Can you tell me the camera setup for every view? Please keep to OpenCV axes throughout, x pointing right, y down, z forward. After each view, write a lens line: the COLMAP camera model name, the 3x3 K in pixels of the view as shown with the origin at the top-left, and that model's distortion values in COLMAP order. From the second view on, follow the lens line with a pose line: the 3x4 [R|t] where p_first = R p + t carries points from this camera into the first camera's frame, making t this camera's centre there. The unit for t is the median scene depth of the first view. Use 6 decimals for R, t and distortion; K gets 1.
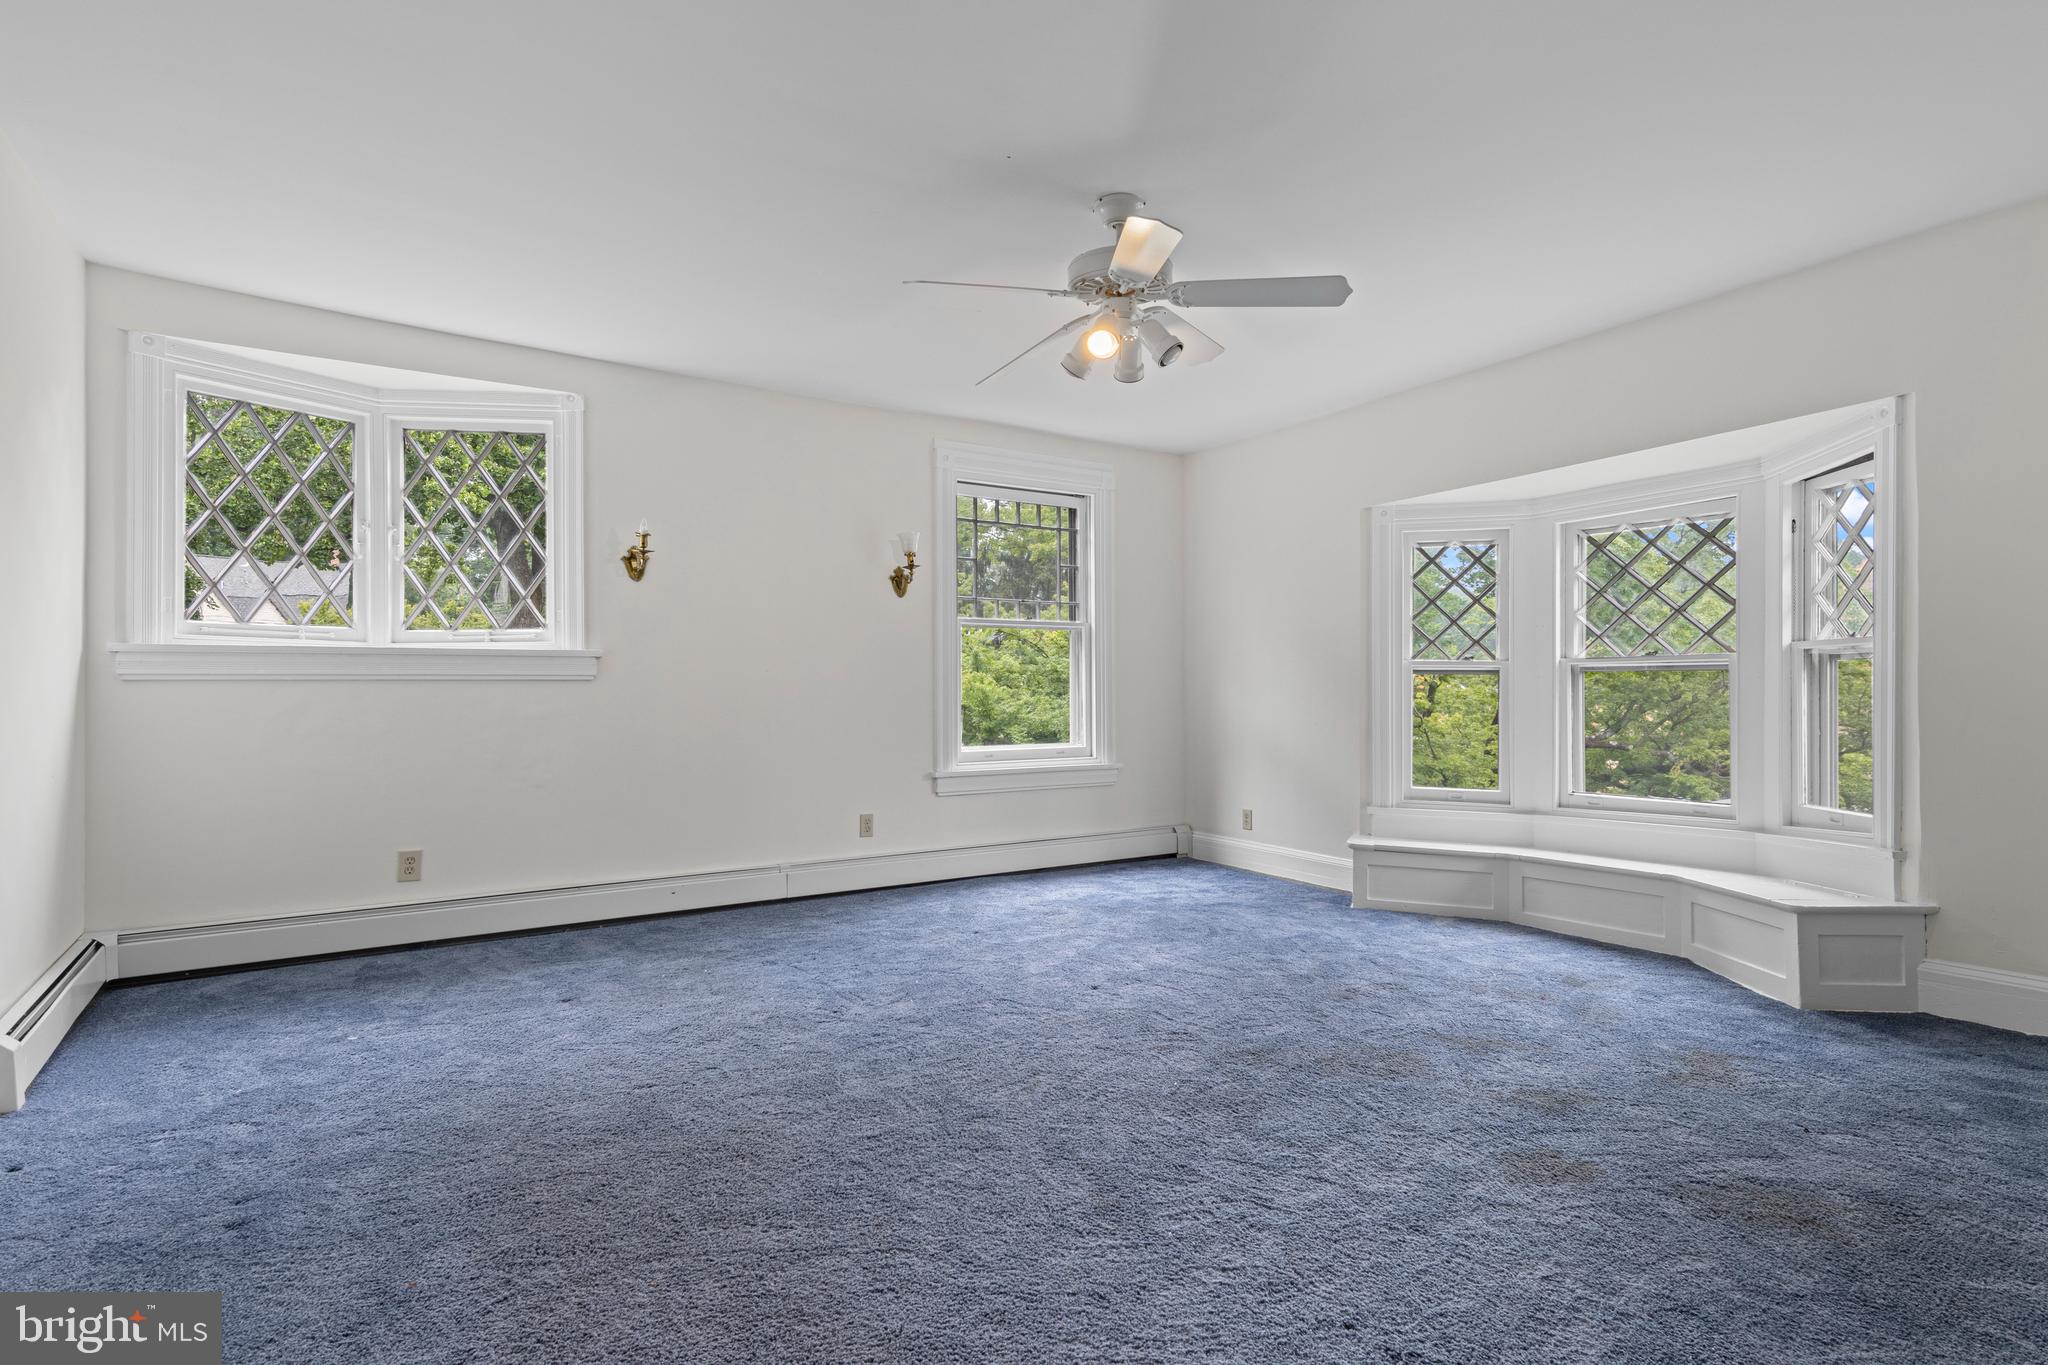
lens RADIAL K [[1066.5, 0, 1033.2], [0, 1066.5, 687.7], [0, 0, 1]] dist [0.012582, -0.000936]
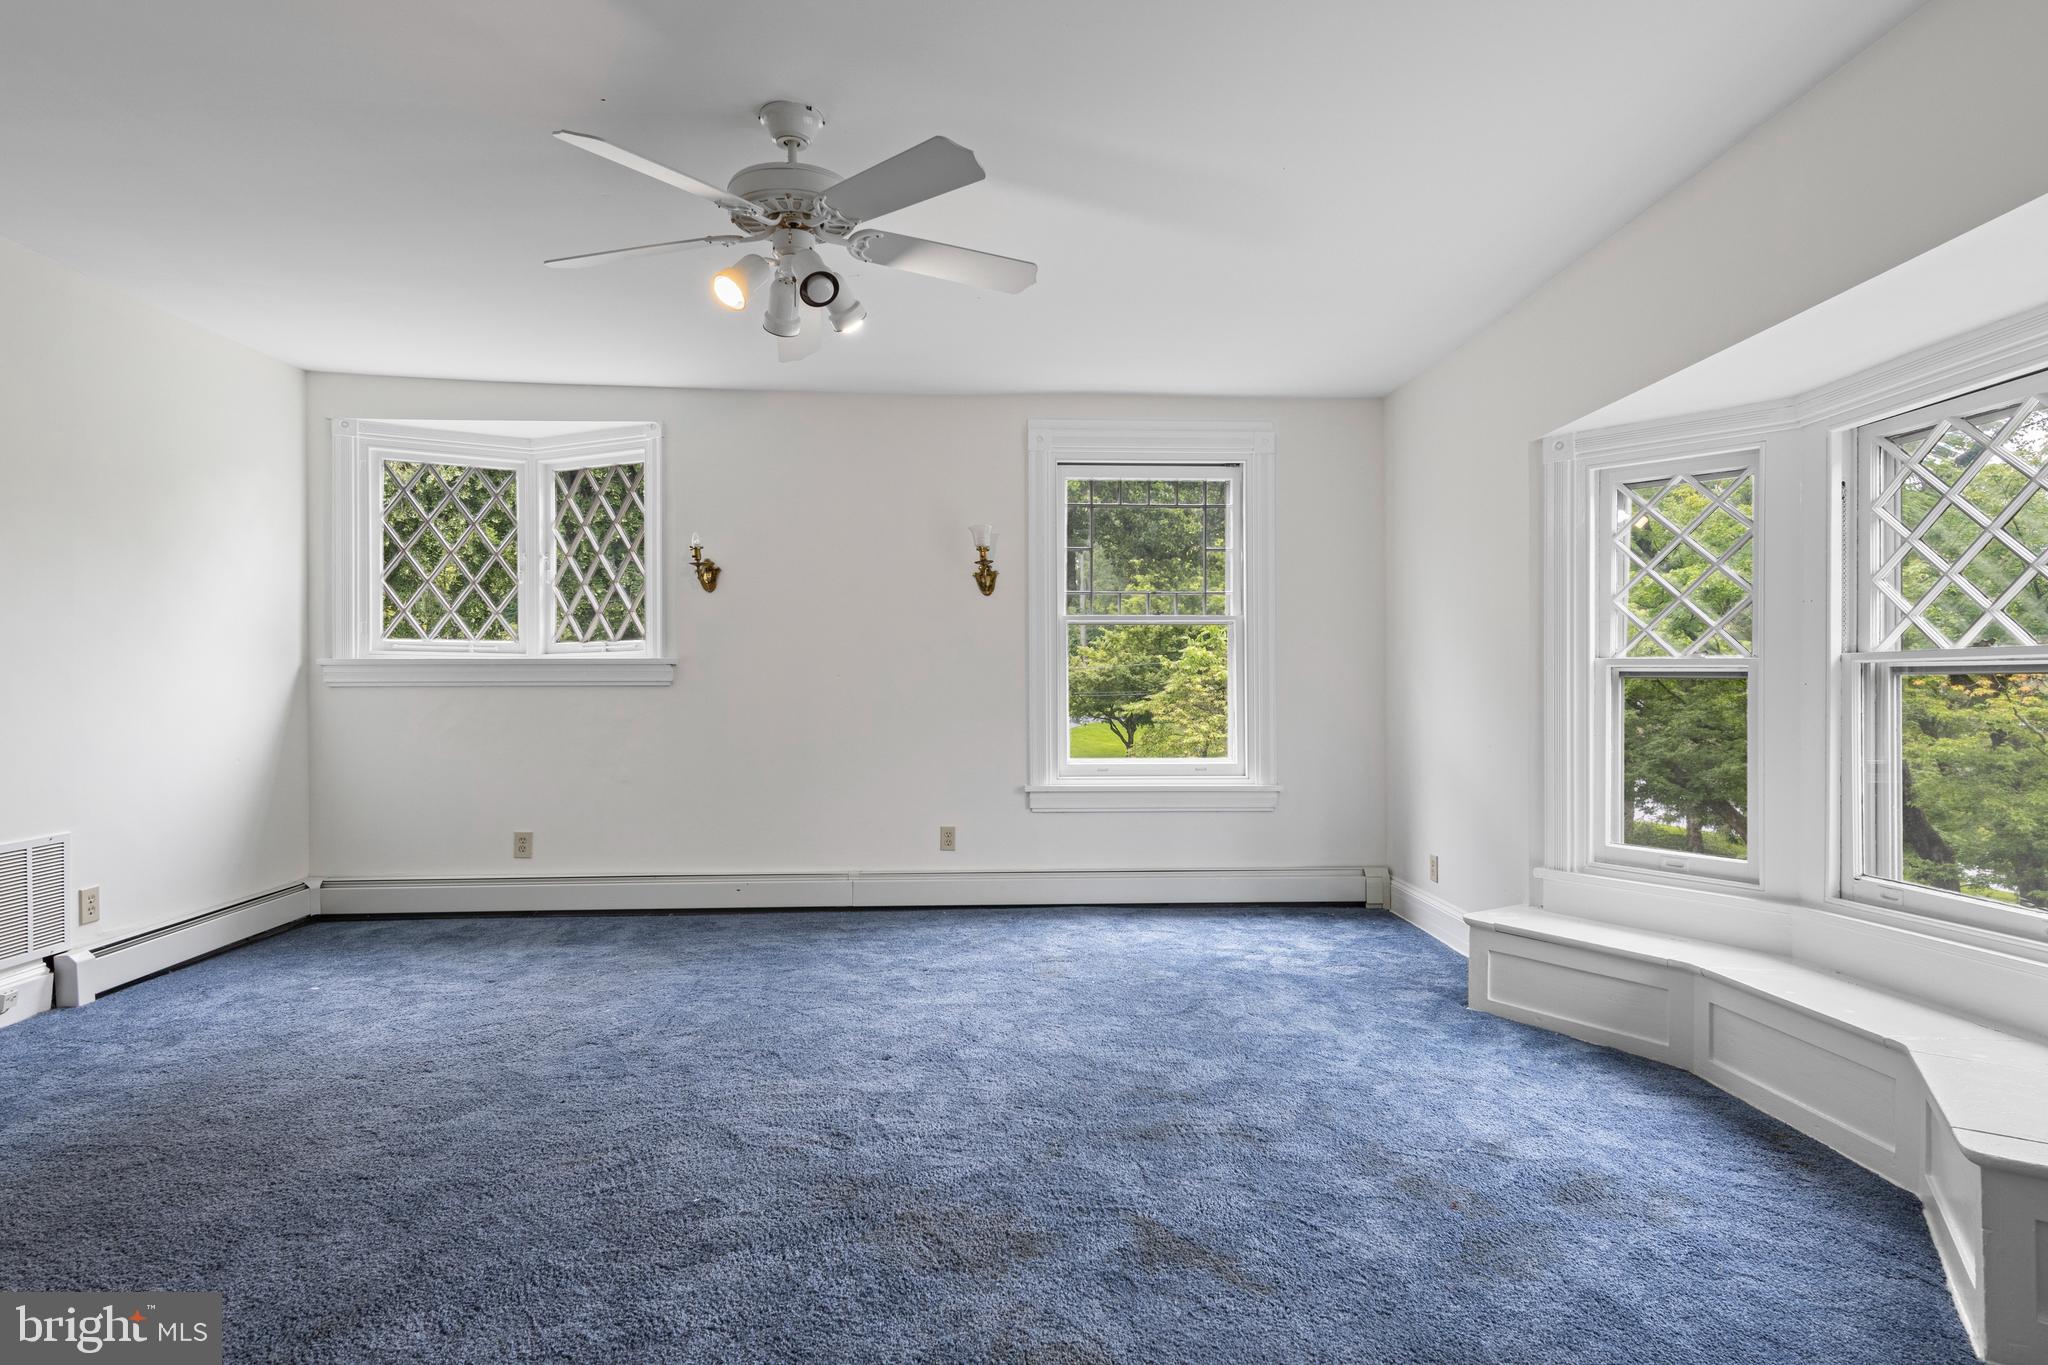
lens RADIAL K [[1066.5, 0, 1020.5], [0, 1066.5, 688.5], [0, 0, 1]] dist [0.012582, -0.000936]
pose [[0.855212, 0.004226, -0.518261, 0.452279], [-0.001086, 0.999979, 0.006361, -0.011679], [0.518277, -0.004877, 0.855199, 0.262607]]
